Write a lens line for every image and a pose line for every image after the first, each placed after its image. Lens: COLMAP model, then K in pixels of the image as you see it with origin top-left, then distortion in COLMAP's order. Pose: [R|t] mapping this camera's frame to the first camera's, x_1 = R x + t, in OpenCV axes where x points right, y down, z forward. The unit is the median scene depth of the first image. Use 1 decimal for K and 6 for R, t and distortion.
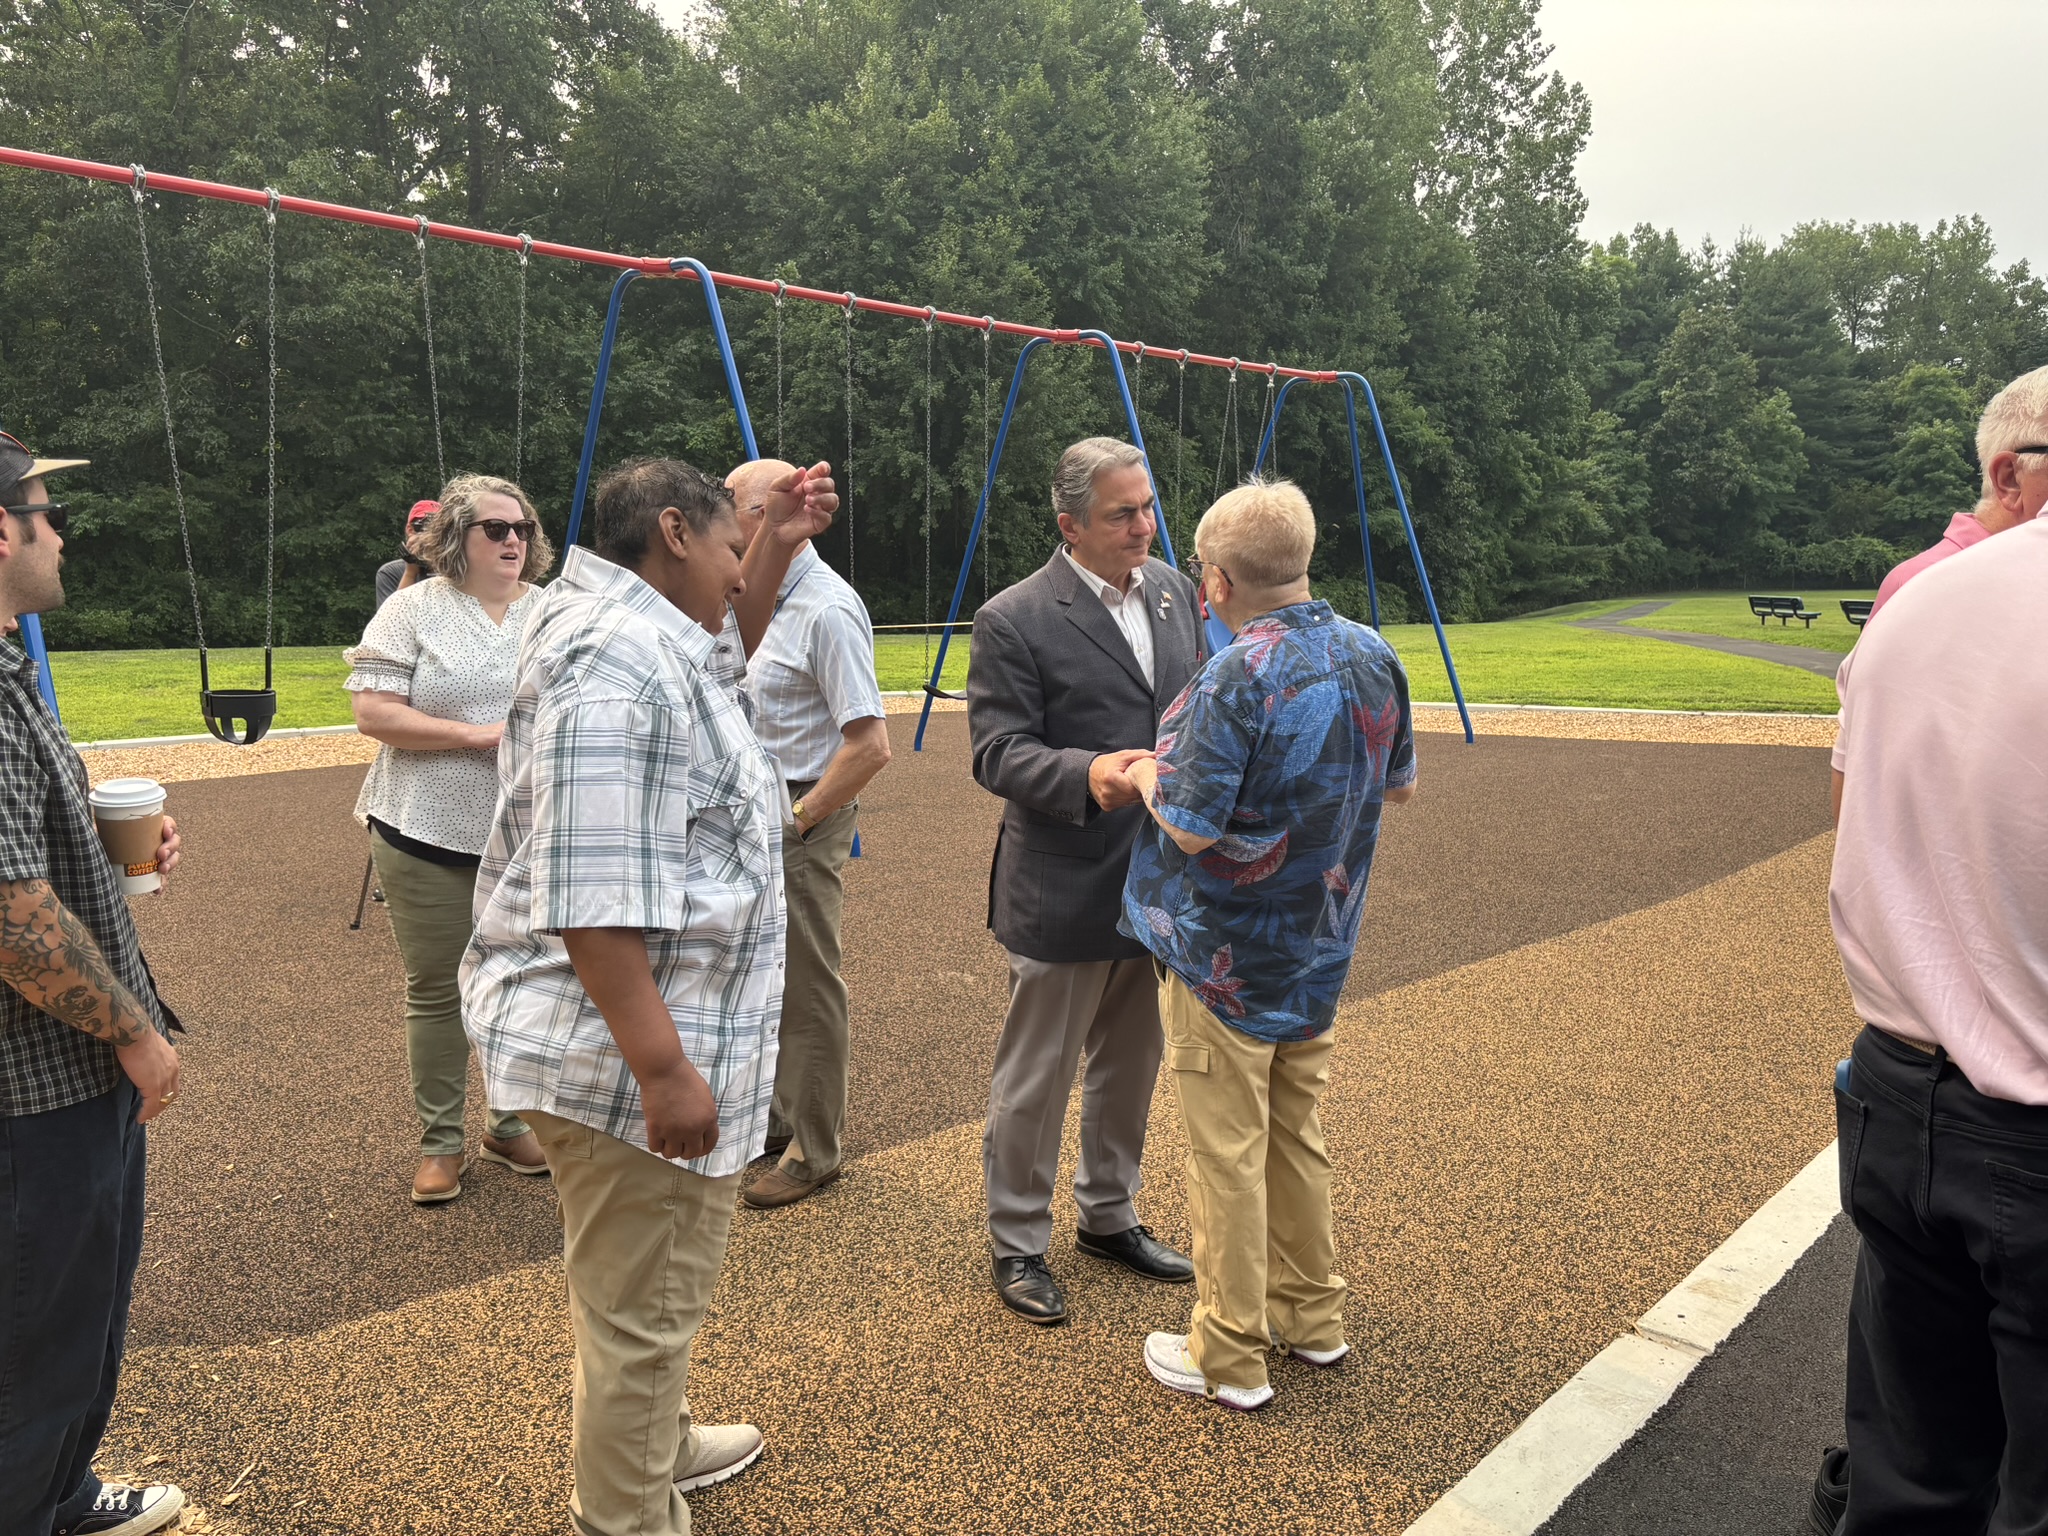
lens RADIAL K [[1567.0, 0, 994.5], [0, 1567.0, 752.9], [0, 0, 1]] dist [0.053523, -0.050345]
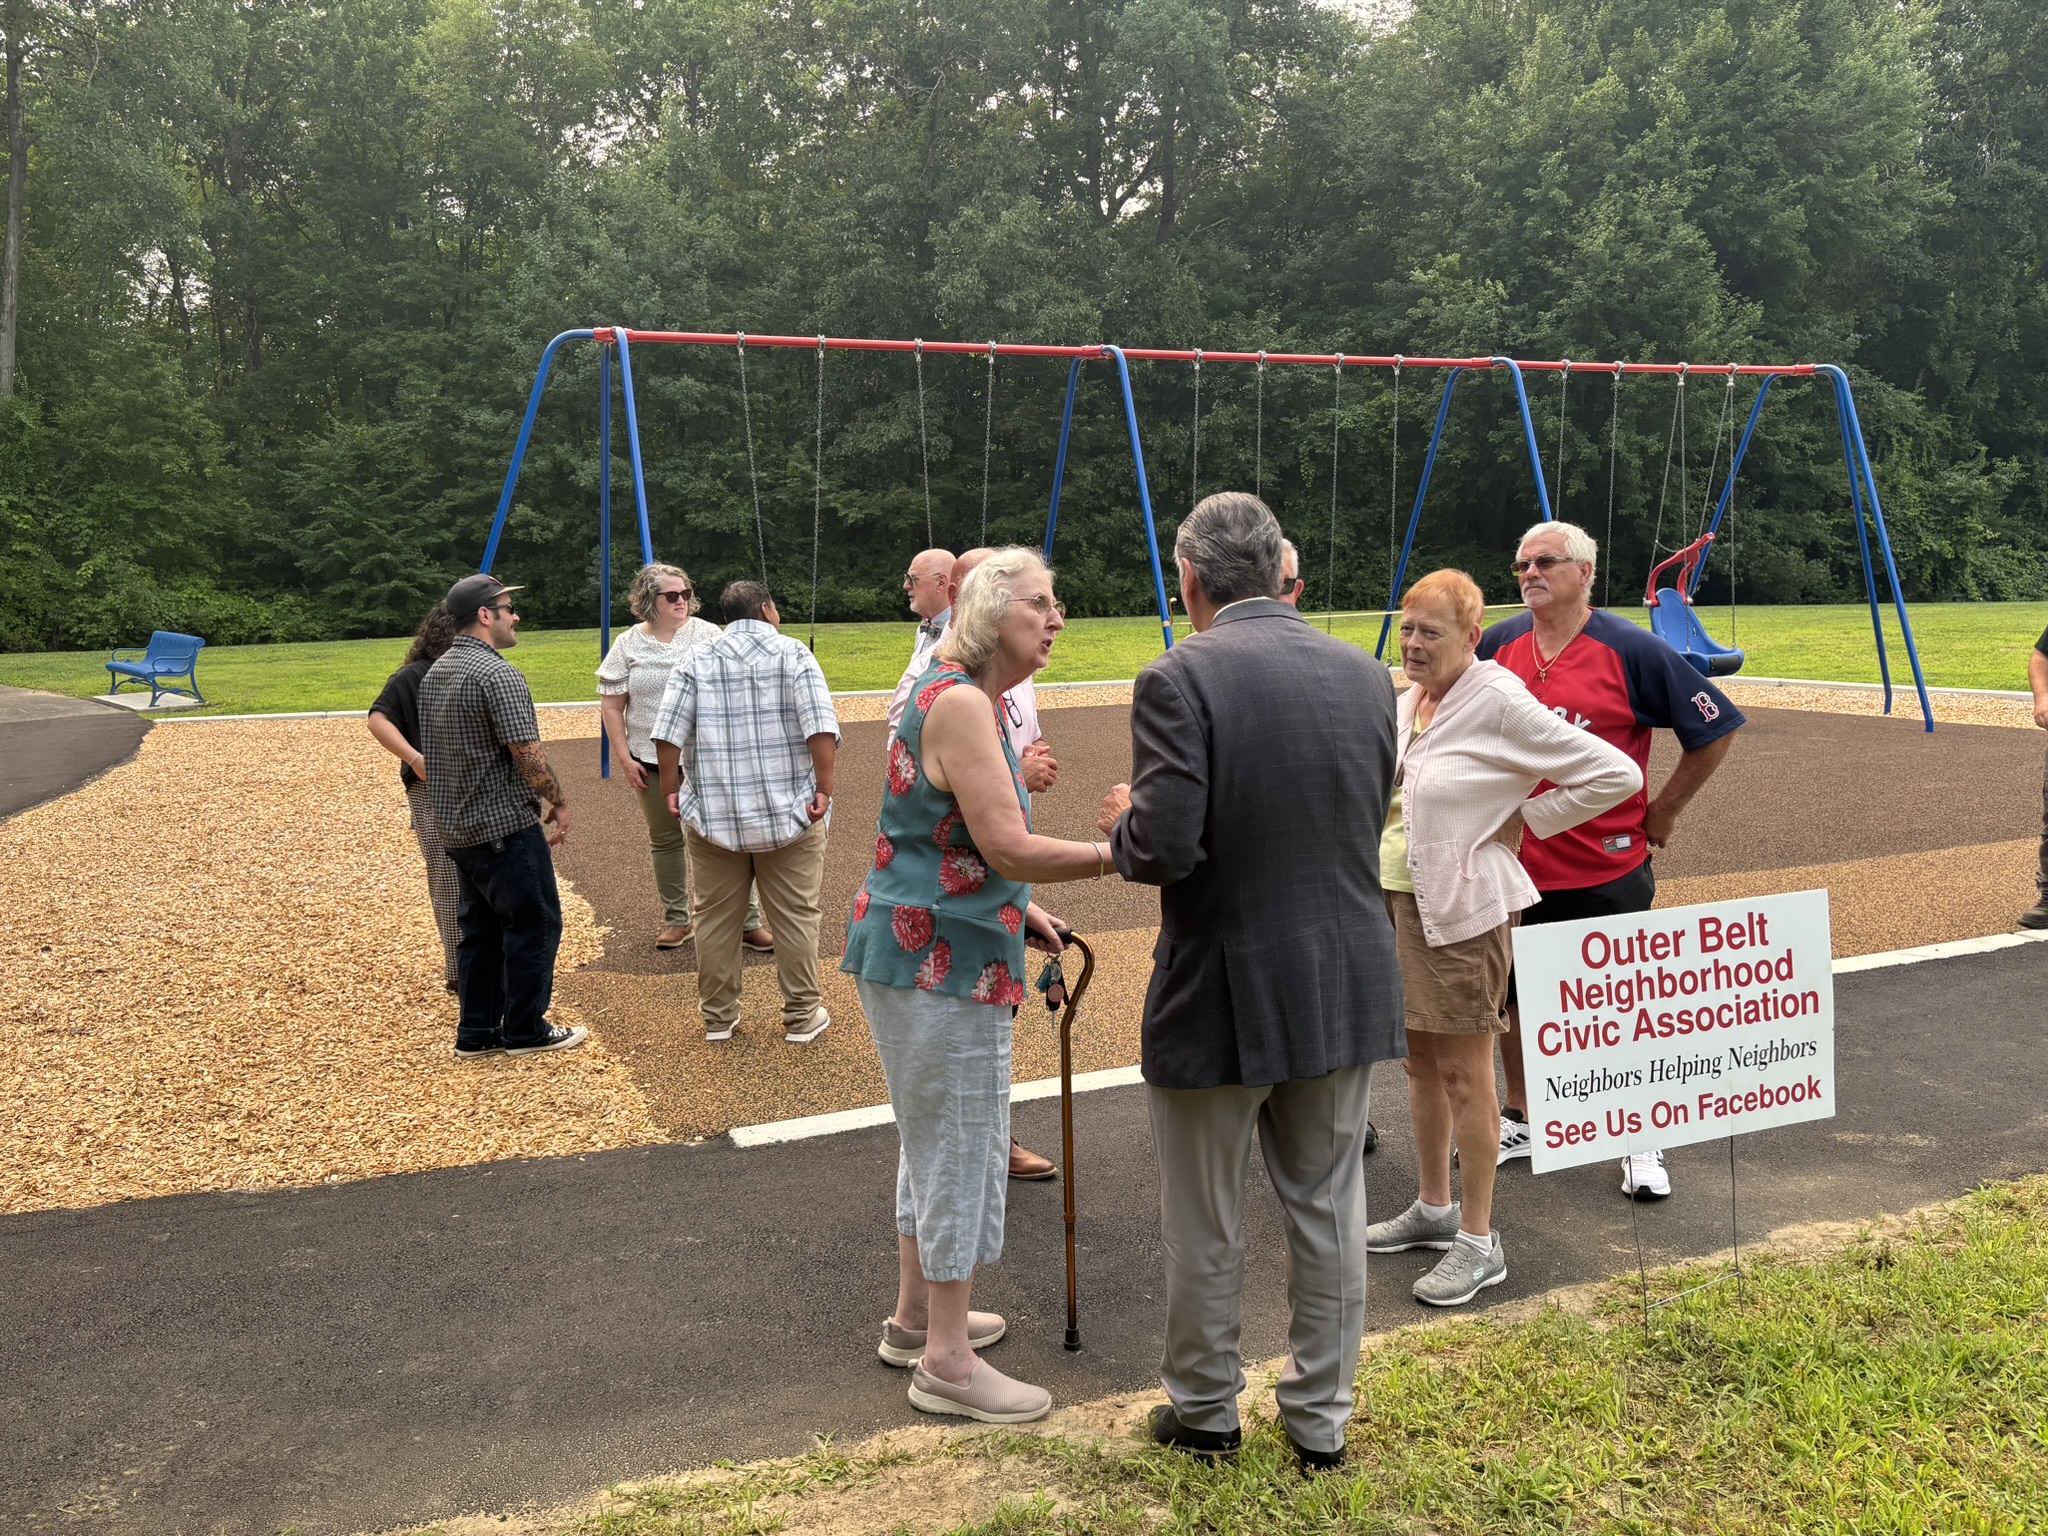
lens RADIAL K [[1567.0, 0, 1026.1], [0, 1567.0, 772.8], [0, 0, 1]] dist [0.053523, -0.050345]
pose [[0.905059, 0.050034, -0.422333, 0.076200], [-0.035403, 0.998472, 0.042421, -0.000829], [0.423811, -0.023442, 0.905447, -0.059454]]
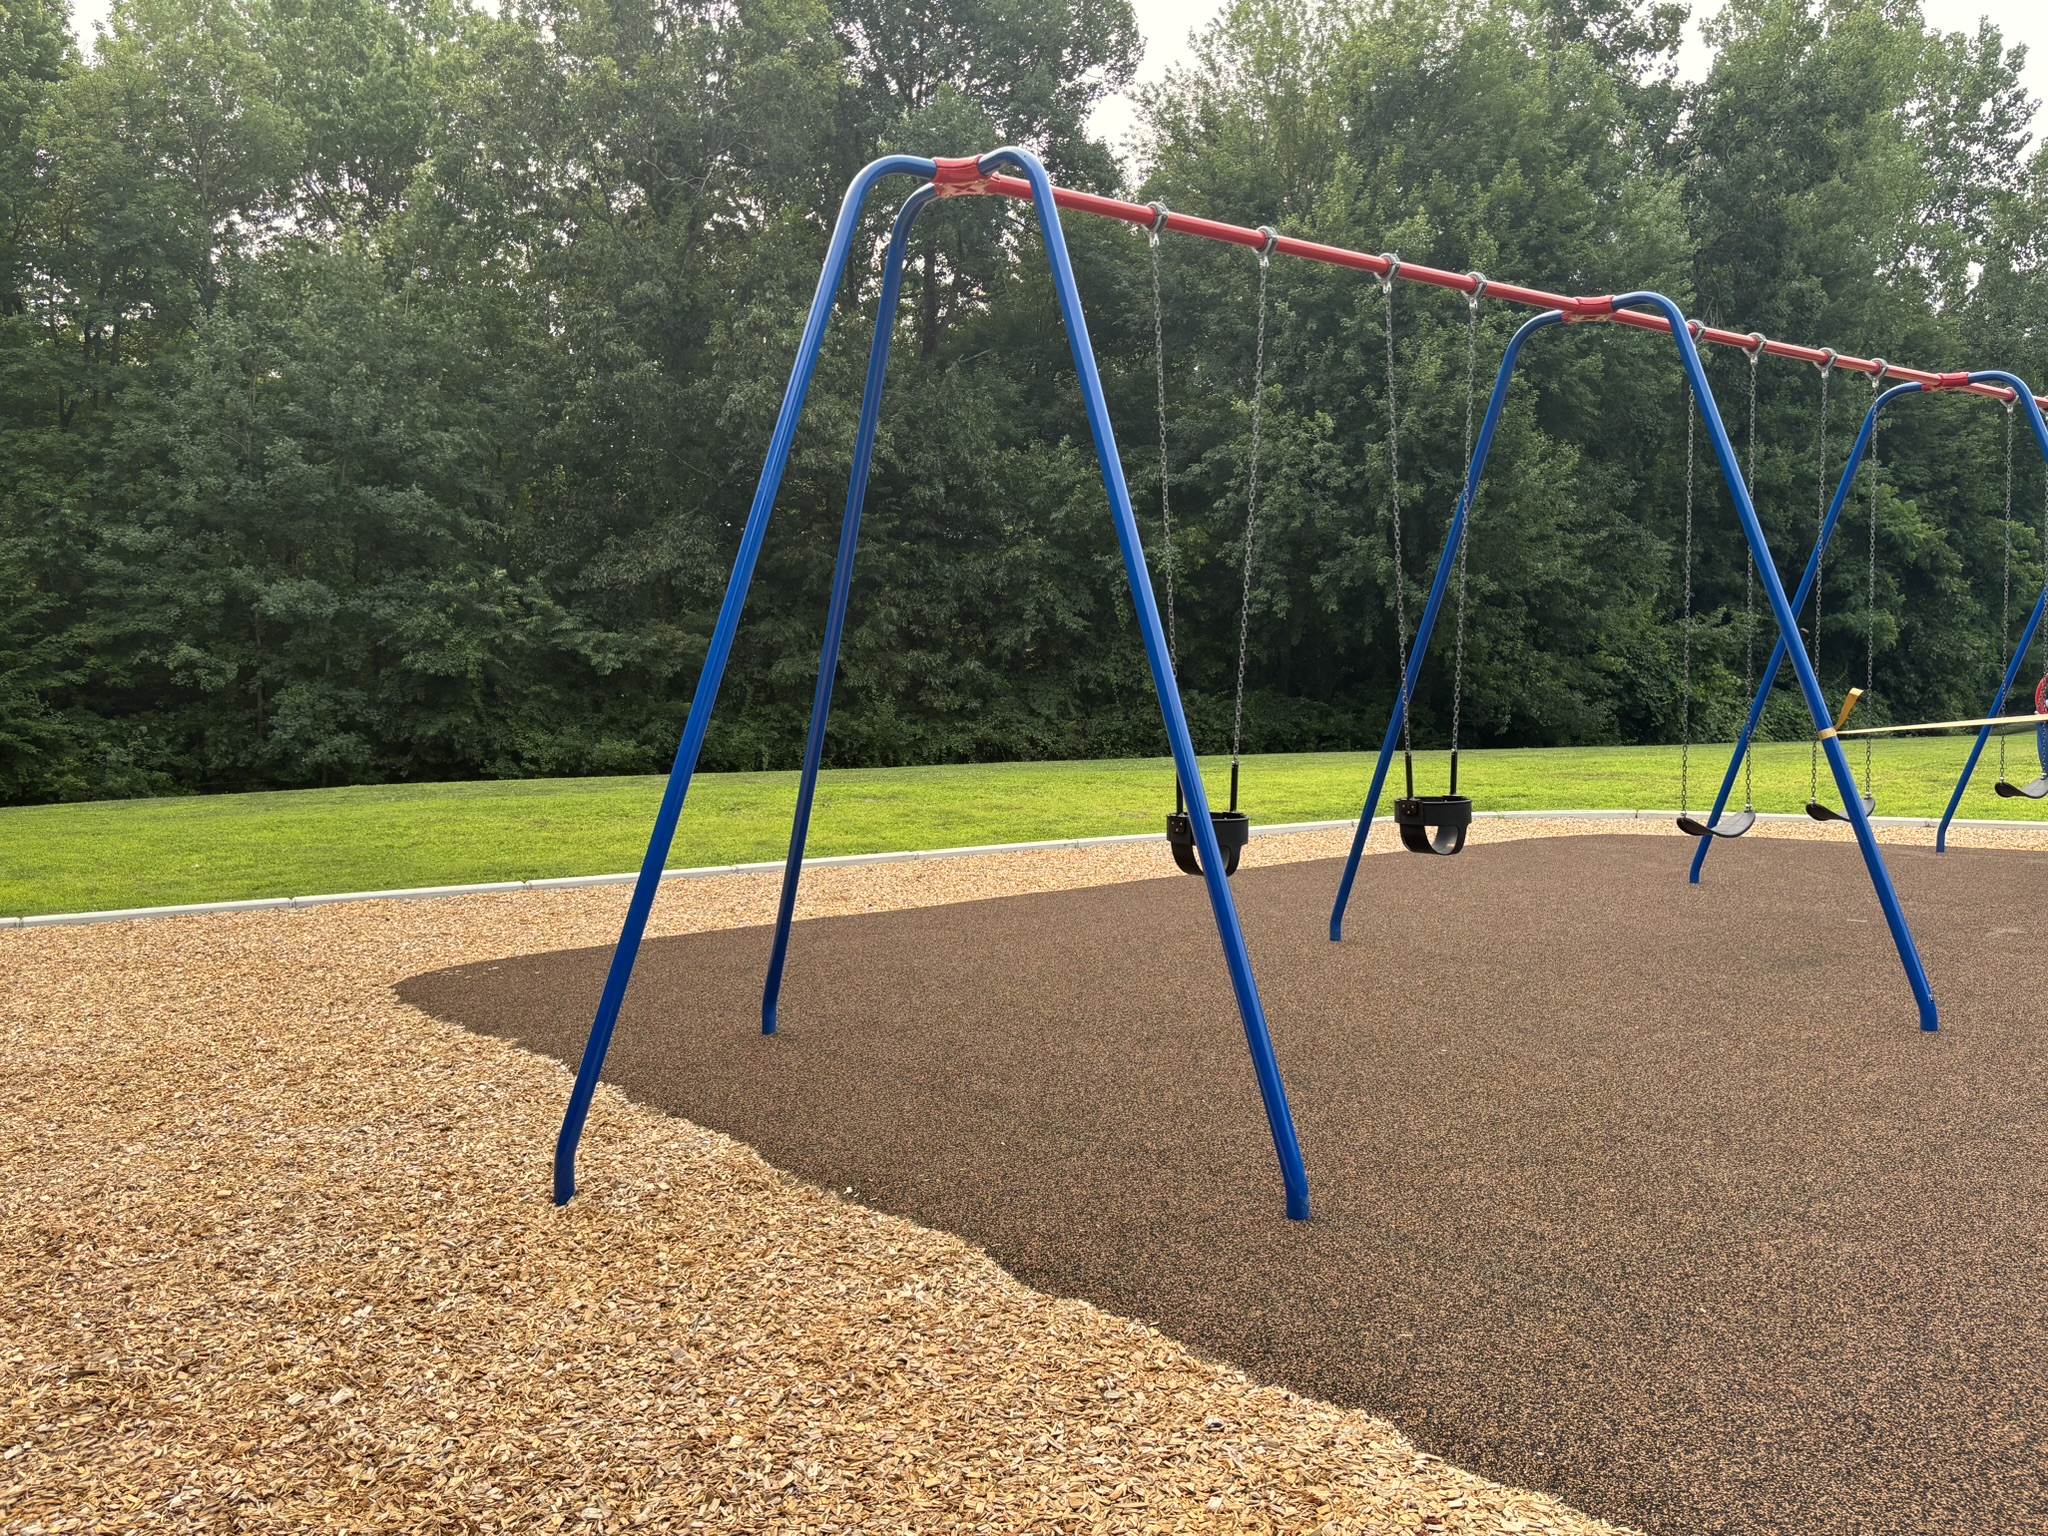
lens RADIAL K [[1567.0, 0, 1006.9], [0, 1567.0, 745.1], [0, 0, 1]] dist [0.053523, -0.050345]
pose [[0.978765, -0.013862, -0.204516, -0.080176], [-0.003082, 0.996603, -0.082301, -0.000506], [0.204962, 0.081184, 0.975397, 0.028381]]
